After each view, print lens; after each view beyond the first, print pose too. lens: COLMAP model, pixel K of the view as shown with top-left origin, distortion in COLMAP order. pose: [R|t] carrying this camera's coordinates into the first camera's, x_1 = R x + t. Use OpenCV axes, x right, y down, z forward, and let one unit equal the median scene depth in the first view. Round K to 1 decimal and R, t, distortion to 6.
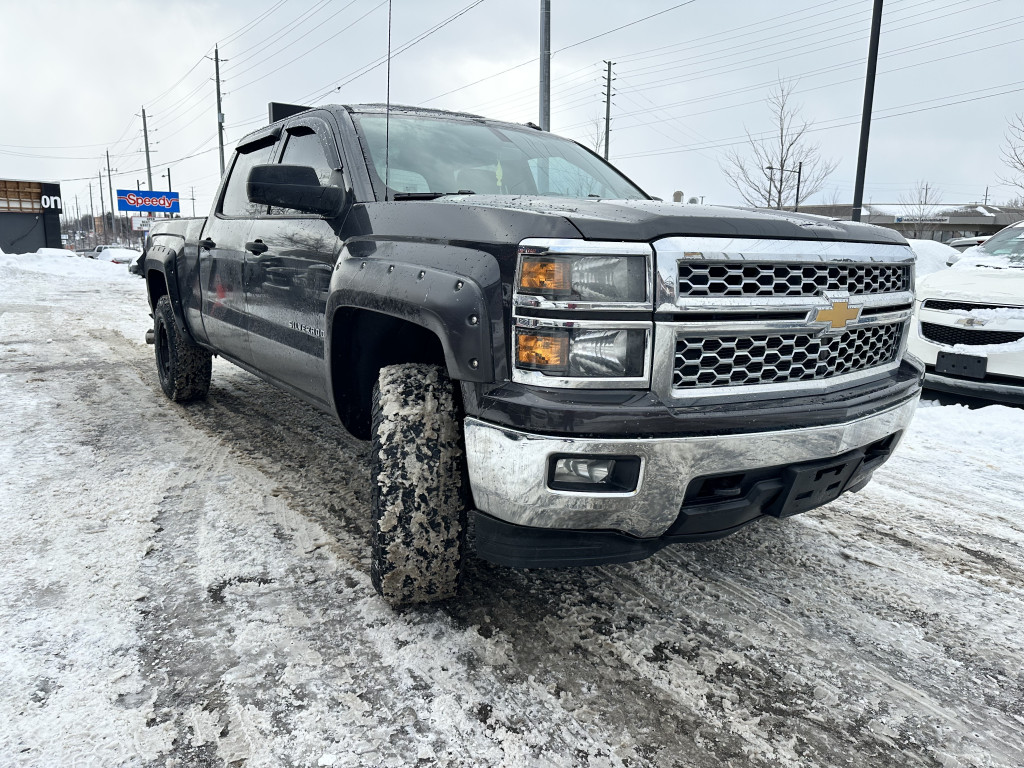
lens RADIAL K [[702.6, 0, 505.8], [0, 702.6, 381.0], [0, 0, 1]] dist [0.038818, -0.041479]
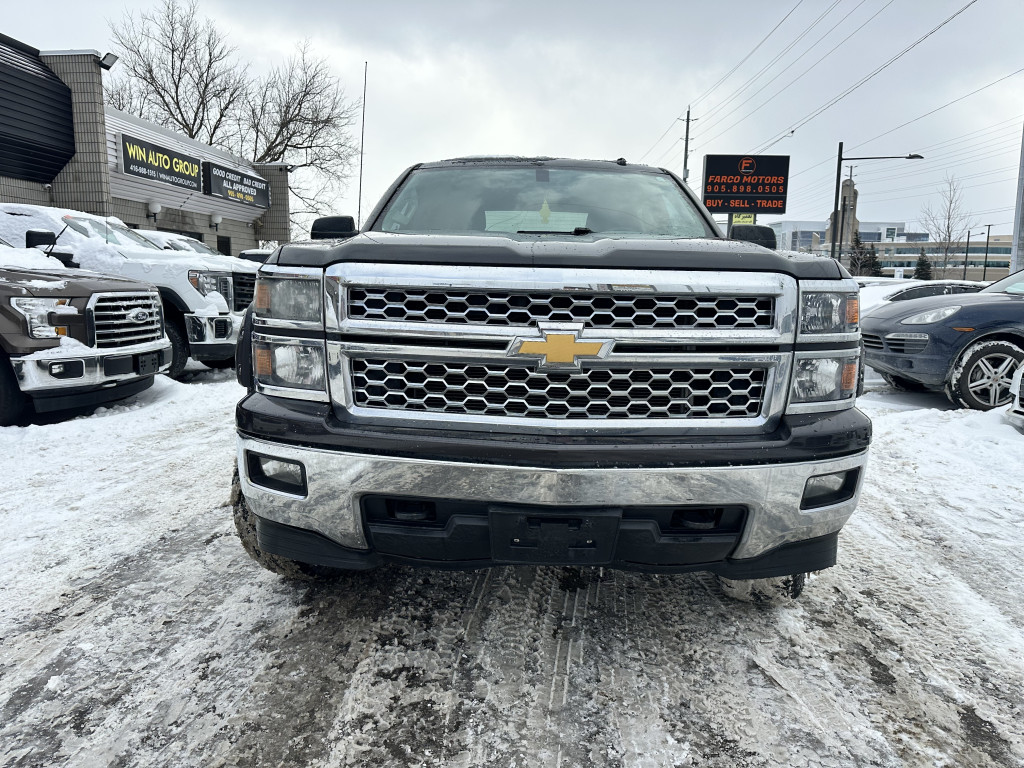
lens RADIAL K [[702.6, 0, 511.0], [0, 702.6, 379.7], [0, 0, 1]] dist [0.038818, -0.041479]
pose [[0.819465, 0.071650, -0.568634, 0.811555], [-0.108695, 0.993578, -0.031446, -0.015944], [0.562728, 0.087576, 0.821990, 0.203073]]
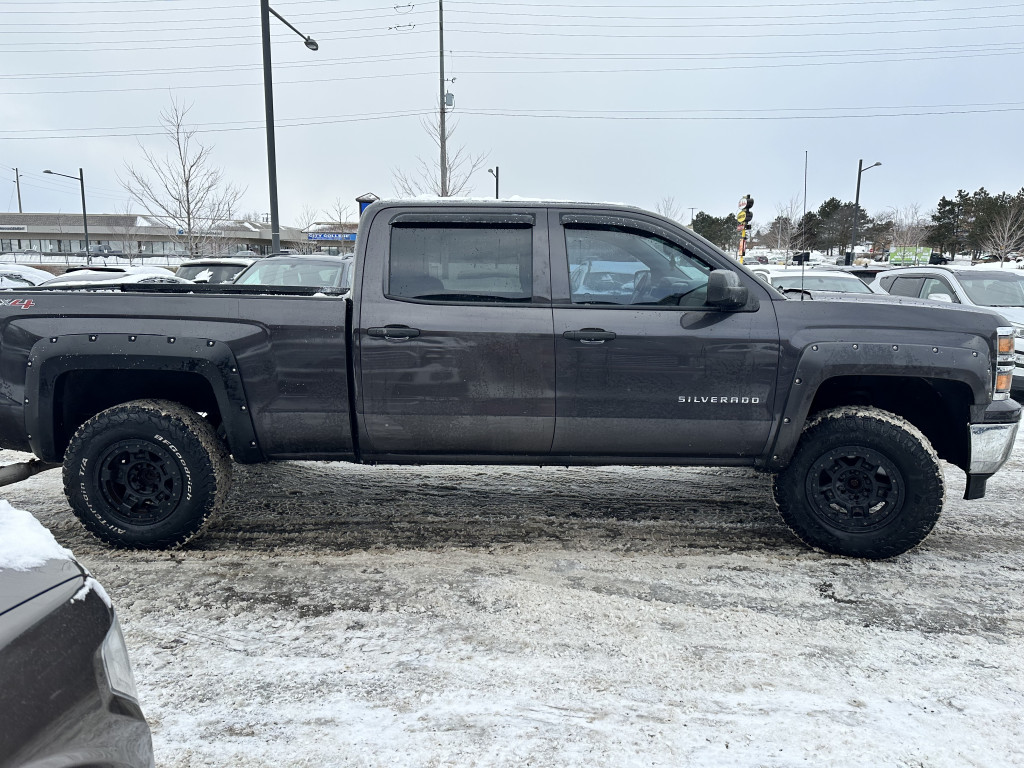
lens RADIAL K [[702.6, 0, 506.7], [0, 702.6, 379.4], [0, 0, 1]] dist [0.038818, -0.041479]
pose [[0.589219, -0.138288, 0.796051, -1.843181], [0.150275, 0.986810, 0.060196, -0.296133], [-0.793876, 0.084157, 0.602228, 0.686535]]
